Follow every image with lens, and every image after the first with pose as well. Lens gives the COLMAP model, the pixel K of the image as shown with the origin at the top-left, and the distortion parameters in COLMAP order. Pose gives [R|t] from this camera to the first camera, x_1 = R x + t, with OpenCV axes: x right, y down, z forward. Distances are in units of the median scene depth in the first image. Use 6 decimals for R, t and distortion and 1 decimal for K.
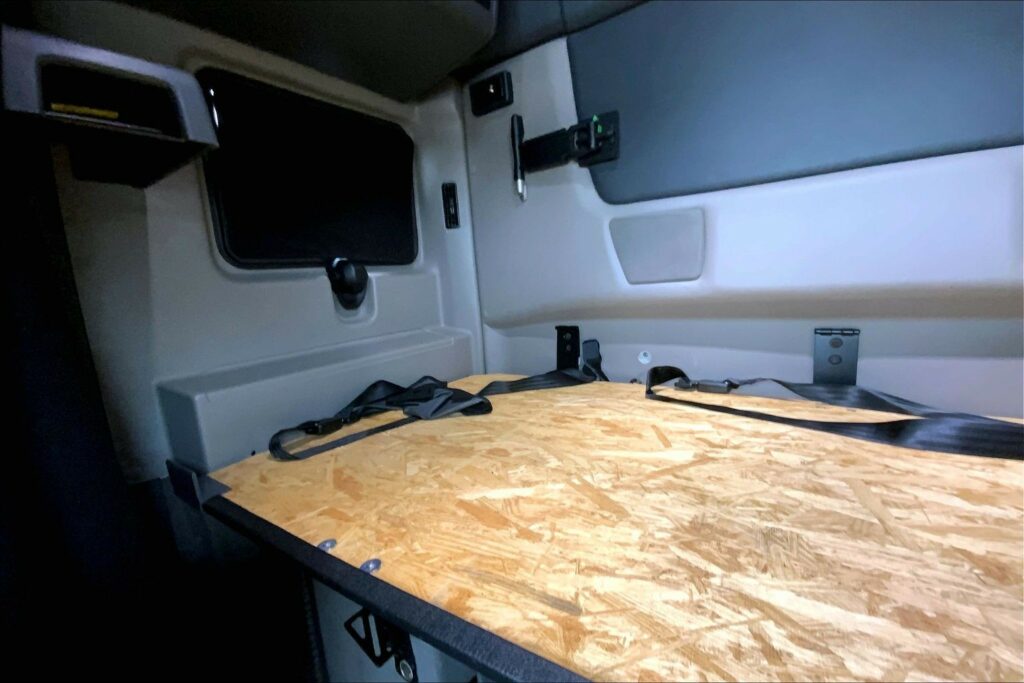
lens RADIAL K [[371.0, 0, 512.0], [0, 371.0, 341.5], [0, 0, 1]] dist [-0.000055, -0.000030]
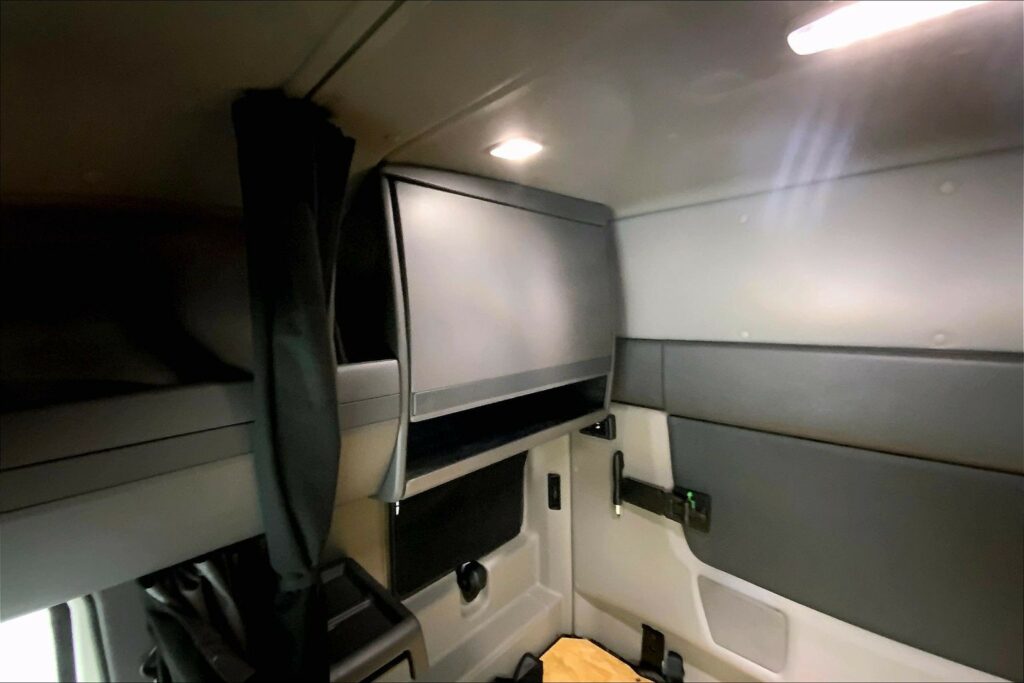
lens RADIAL K [[371.0, 0, 512.0], [0, 371.0, 341.5], [0, 0, 1]] dist [-0.000055, -0.000030]
pose [[0.981276, 0.063837, -0.181721, -0.126965], [-0.077707, 0.994498, -0.070251, -0.841399], [0.176236, 0.083057, 0.980838, -0.251738]]
